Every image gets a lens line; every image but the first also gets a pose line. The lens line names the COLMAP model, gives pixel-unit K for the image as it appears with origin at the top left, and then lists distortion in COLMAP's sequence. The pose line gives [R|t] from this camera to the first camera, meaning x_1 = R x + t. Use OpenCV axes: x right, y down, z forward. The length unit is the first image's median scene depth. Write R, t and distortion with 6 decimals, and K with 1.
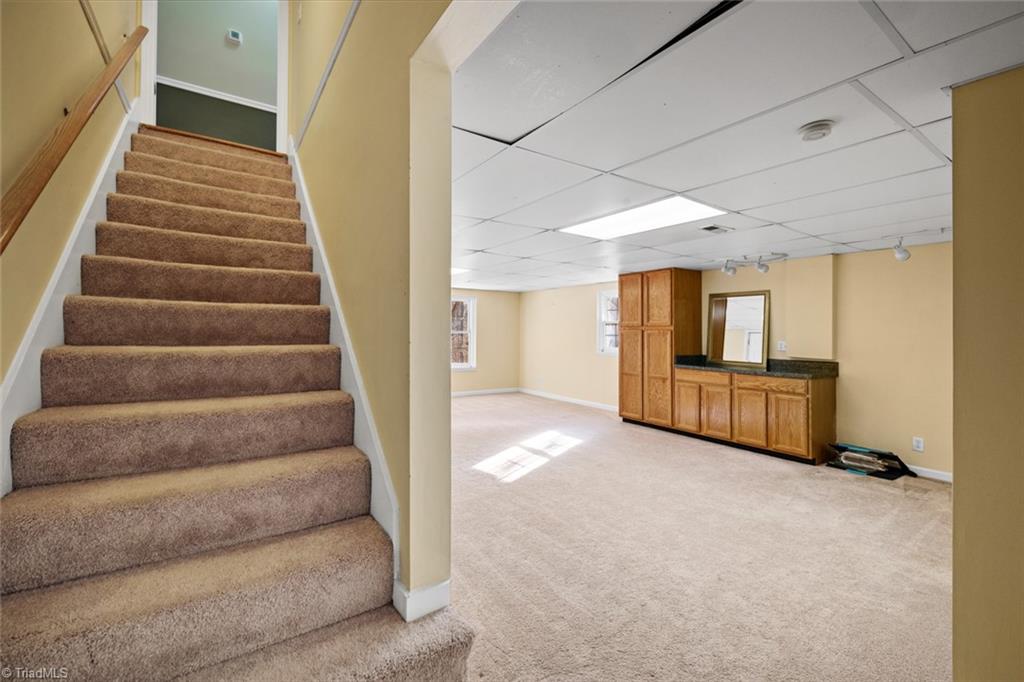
lens RADIAL K [[434.1, 0, 511.3], [0, 434.1, 303.5], [0, 0, 1]] dist [0.000389, 0.000132]
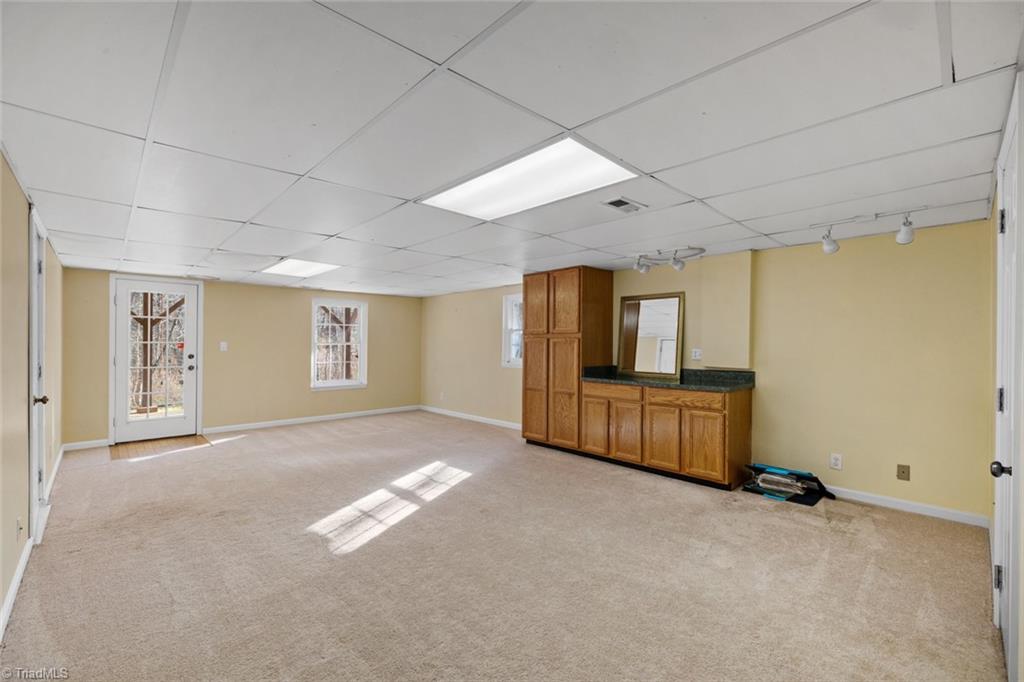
lens RADIAL K [[433.4, 0, 509.4], [0, 433.4, 331.8], [0, 0, 1]] dist [-0.000608, -0.000356]
pose [[0.986497, -0.008636, 0.163554, 0.110320], [0.001709, 0.999097, 0.042450, 0.014749], [-0.163773, -0.041597, 0.985621, 0.207841]]
